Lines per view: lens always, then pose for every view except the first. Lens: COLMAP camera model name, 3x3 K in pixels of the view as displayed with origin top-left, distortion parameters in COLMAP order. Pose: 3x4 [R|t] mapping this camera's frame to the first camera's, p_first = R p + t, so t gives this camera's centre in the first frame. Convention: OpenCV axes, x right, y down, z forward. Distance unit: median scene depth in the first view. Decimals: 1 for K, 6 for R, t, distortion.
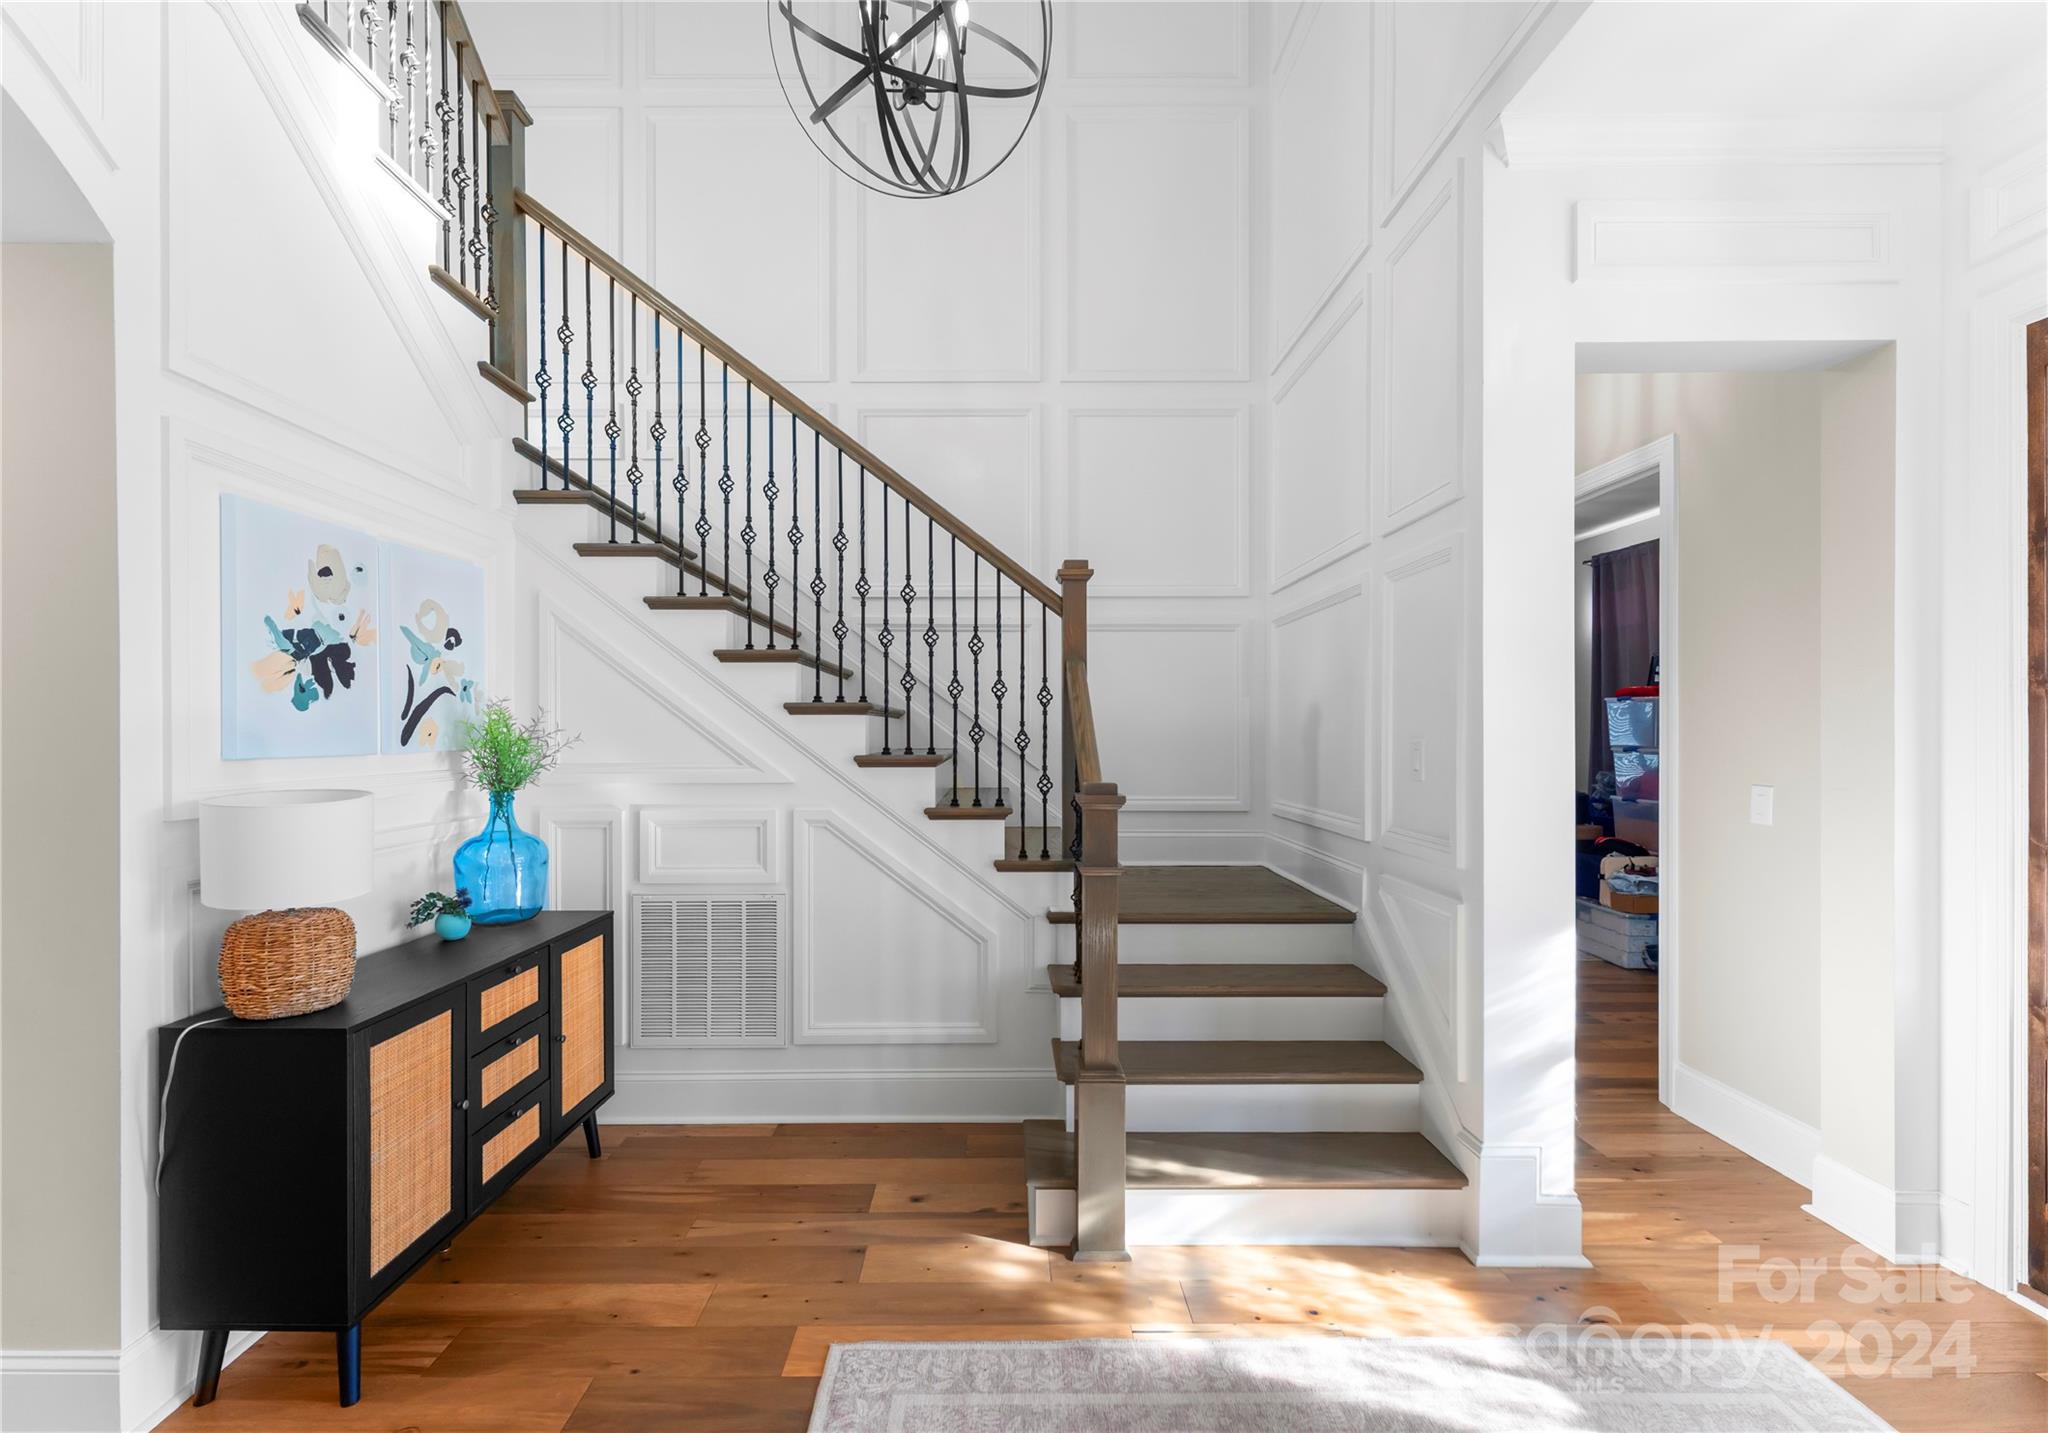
lens RADIAL K [[873.2, 0, 996.2], [0, 873.2, 737.0], [0, 0, 1]] dist [0.000511, 0.000204]
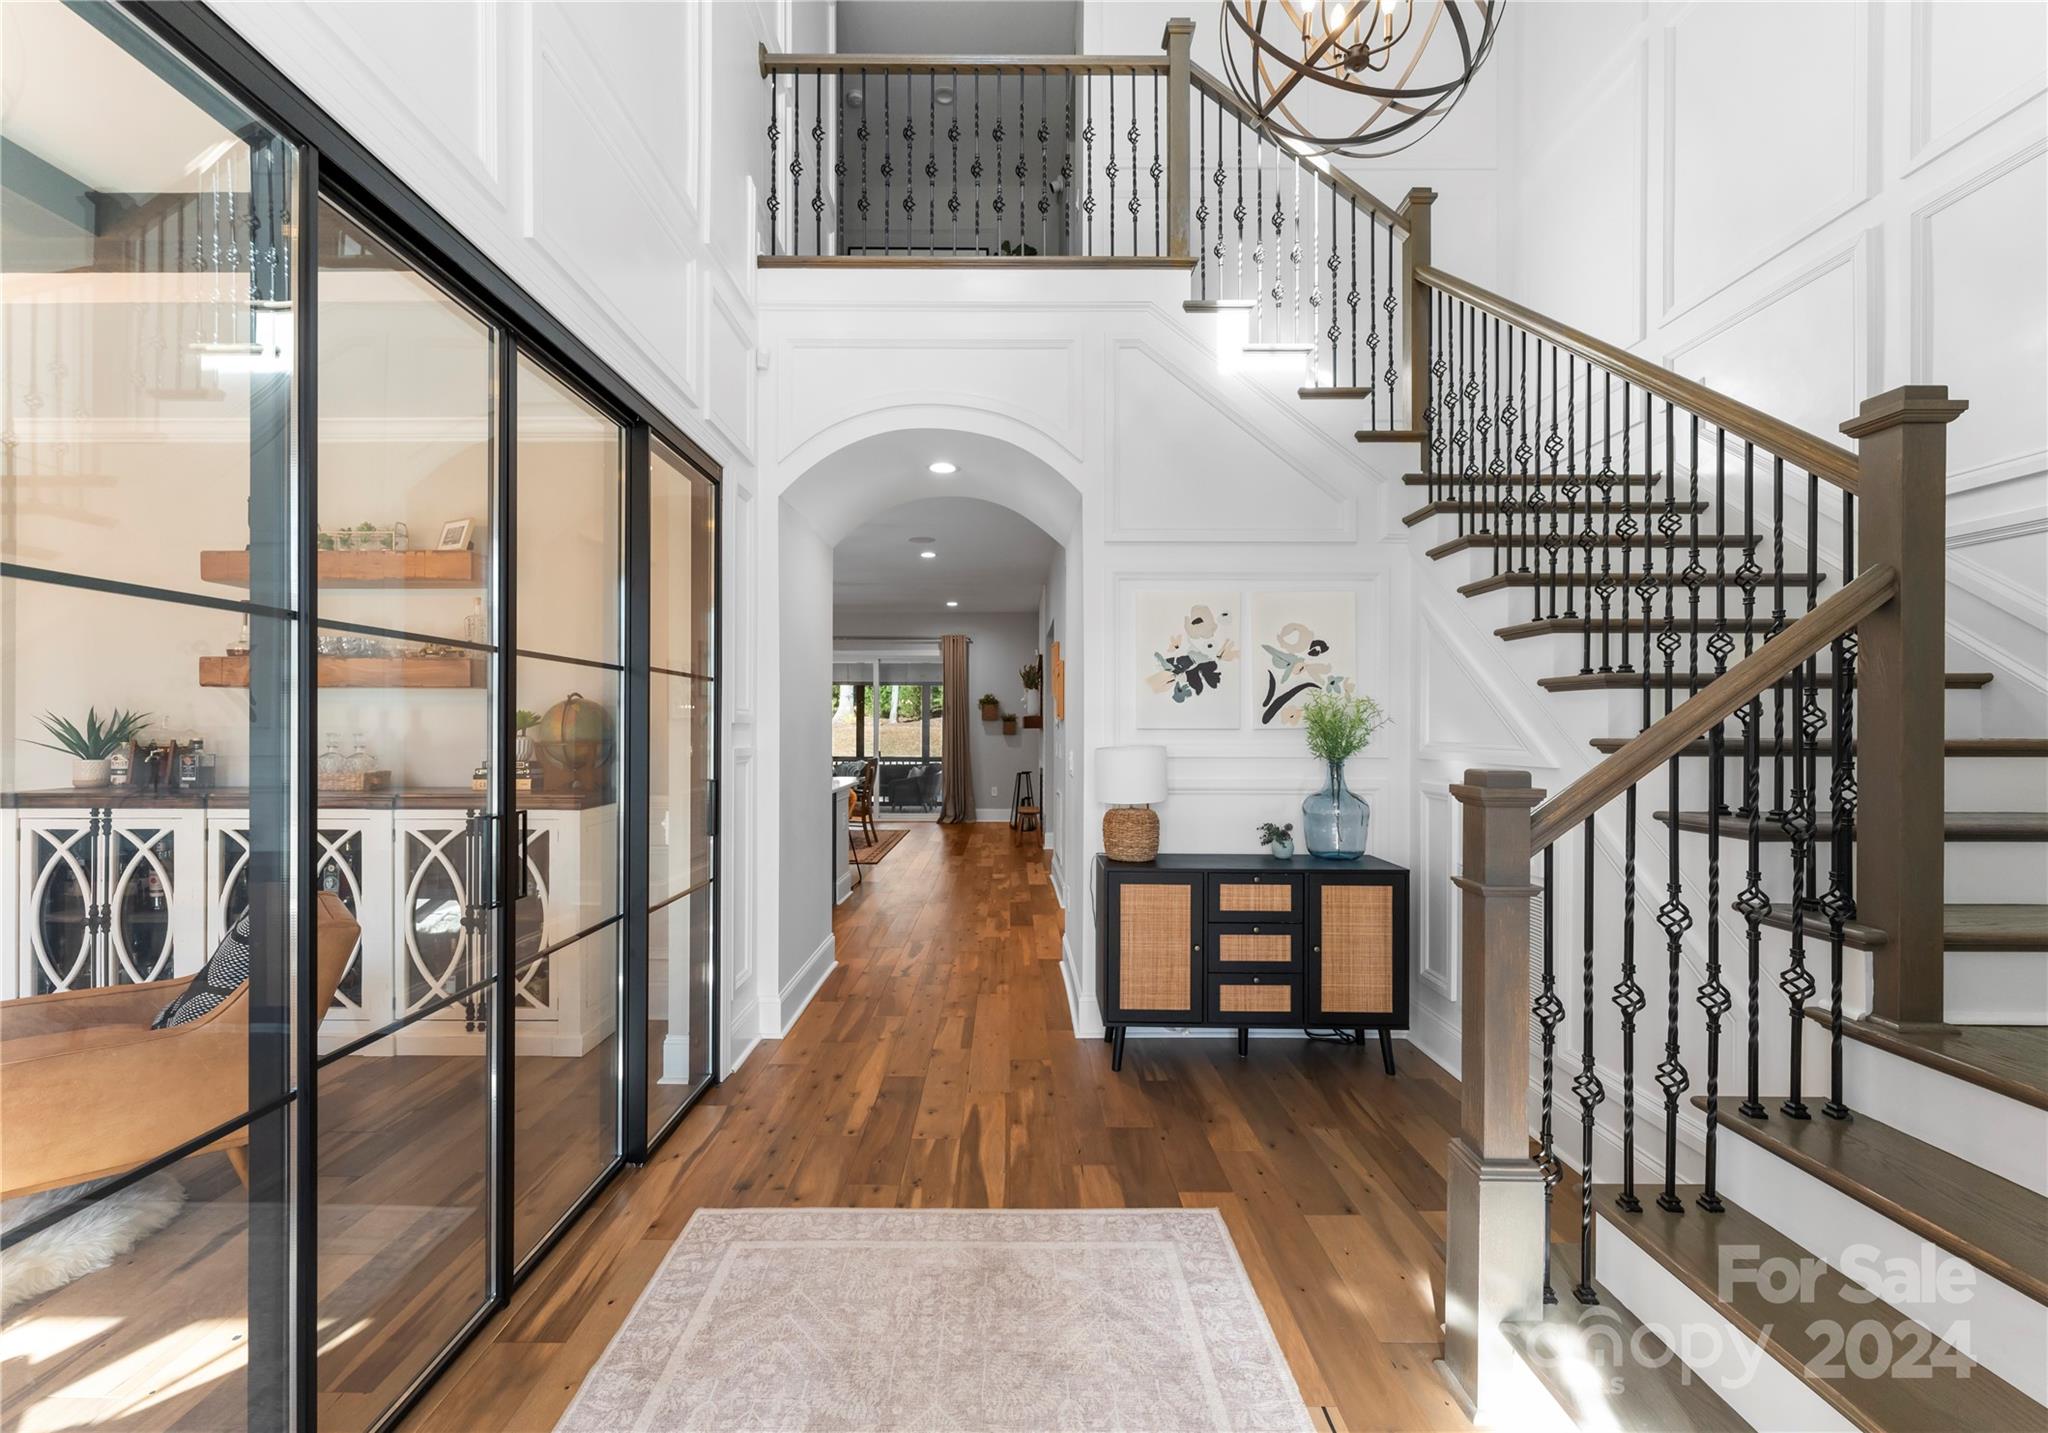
lens RADIAL K [[848.8, 0, 1010.4], [0, 848.8, 722.4], [0, 0, 1]] dist [-0.002047, -0.000879]
pose [[0.001069, -0.002305, -0.999997, 0.719335], [-0.007526, 0.999969, -0.002313, 0.013029], [0.999971, 0.007529, 0.001052, 0.506788]]
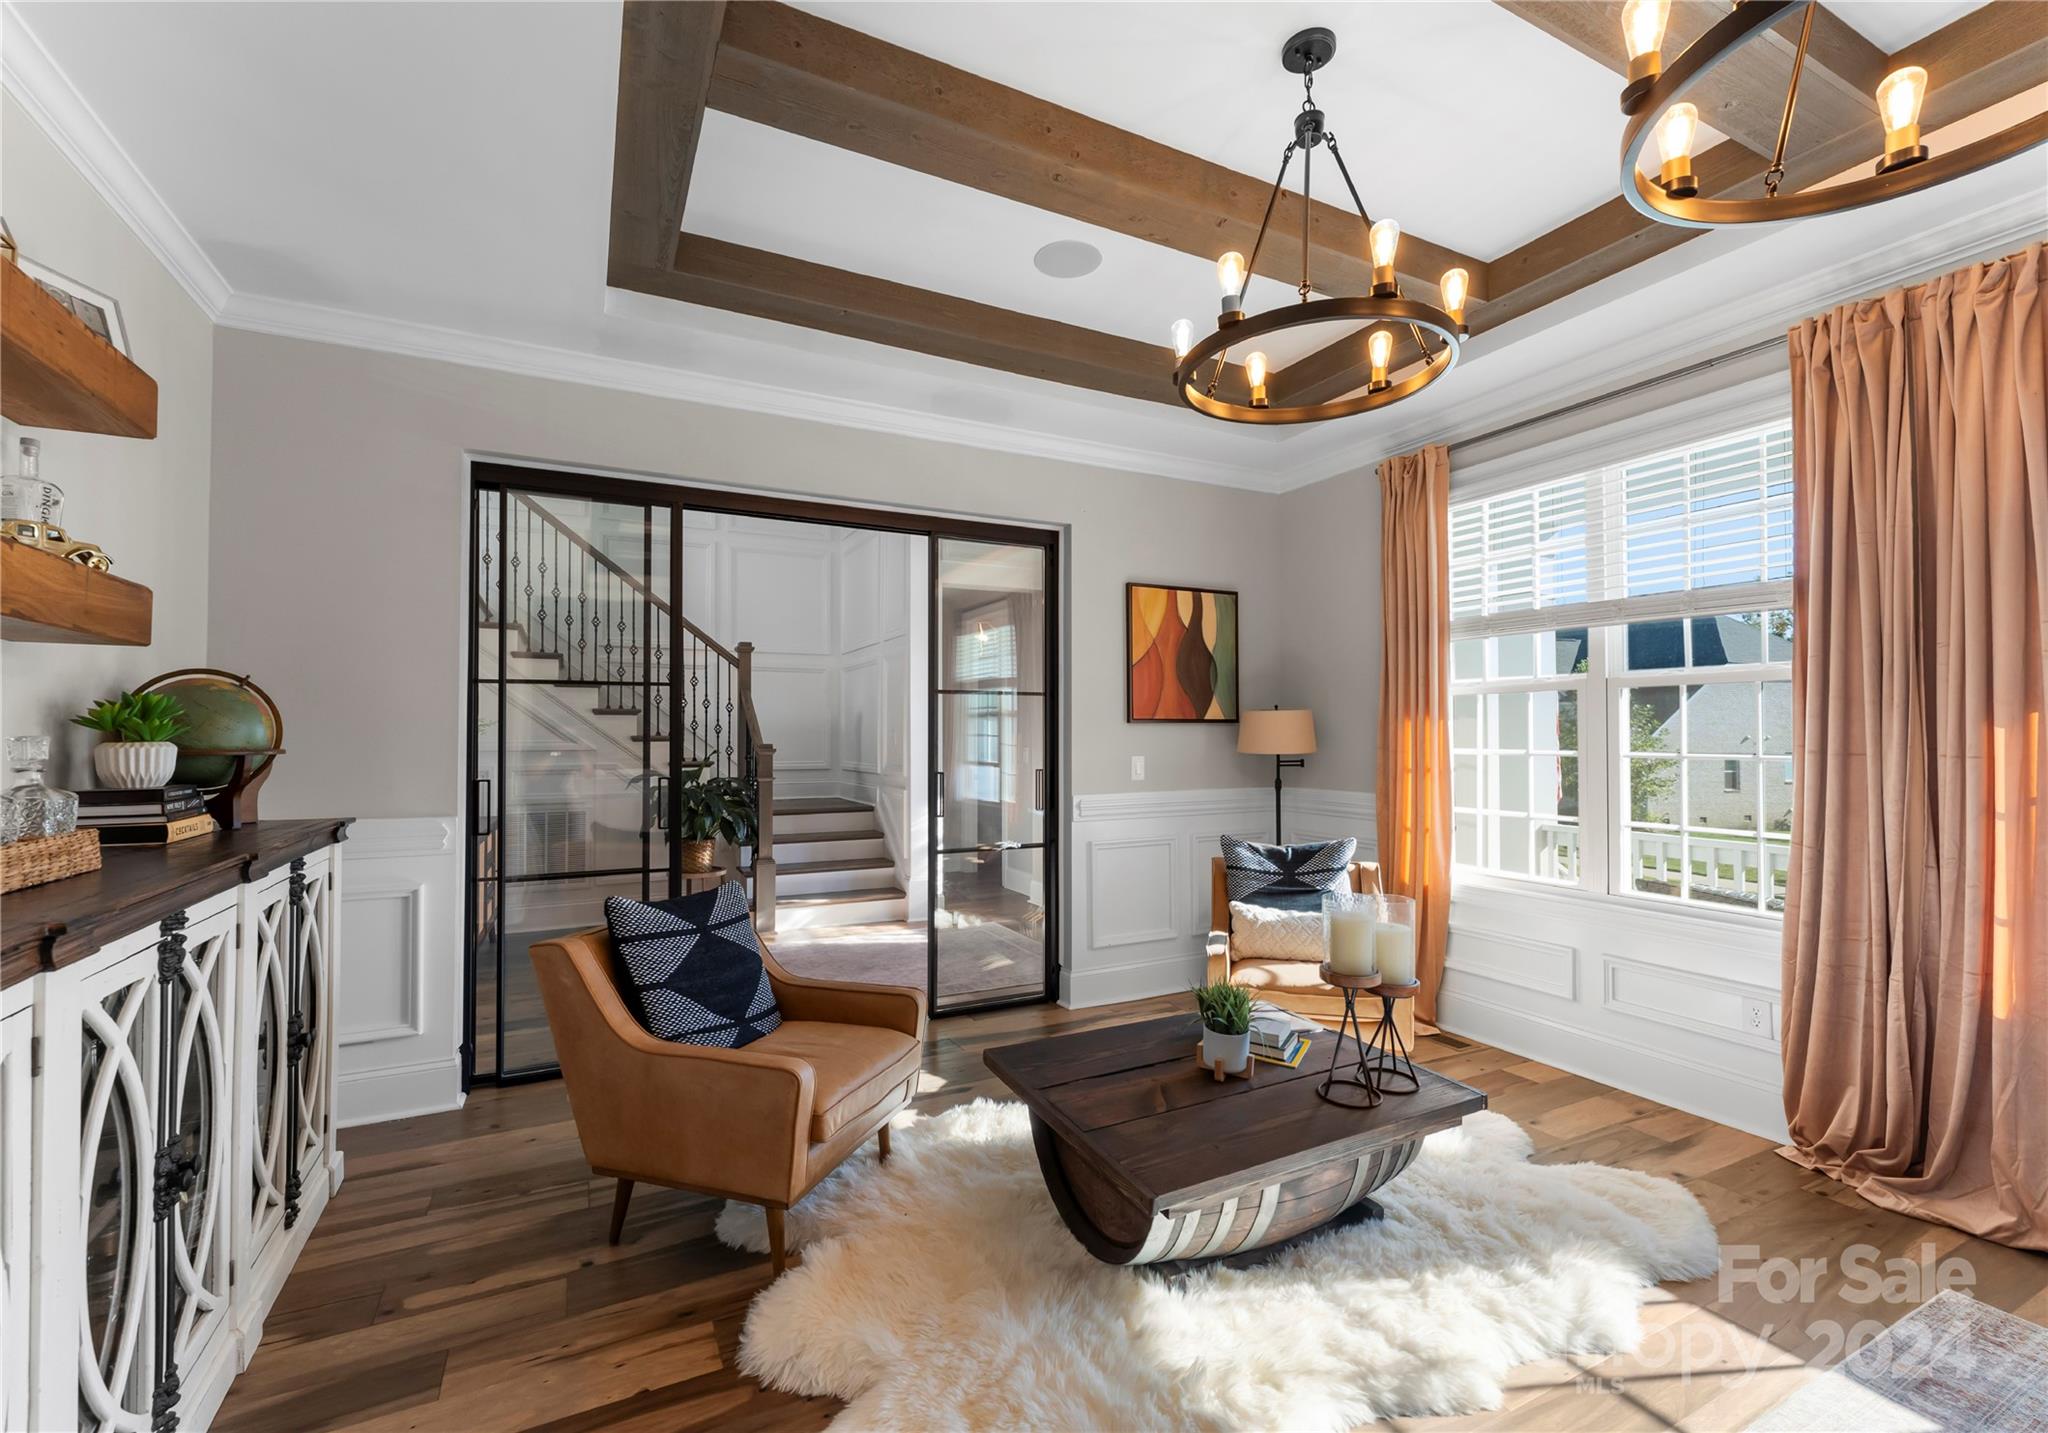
lens RADIAL K [[873.6, 0, 1014.5], [0, 873.6, 717.2], [0, 0, 1]] dist [-0.000859, -0.000313]
pose [[0.893385, 0.009324, 0.449196, -0.311018], [0.003440, 0.999613, -0.027591, 0.041347], [-0.449279, 0.026194, 0.893007, -1.317333]]
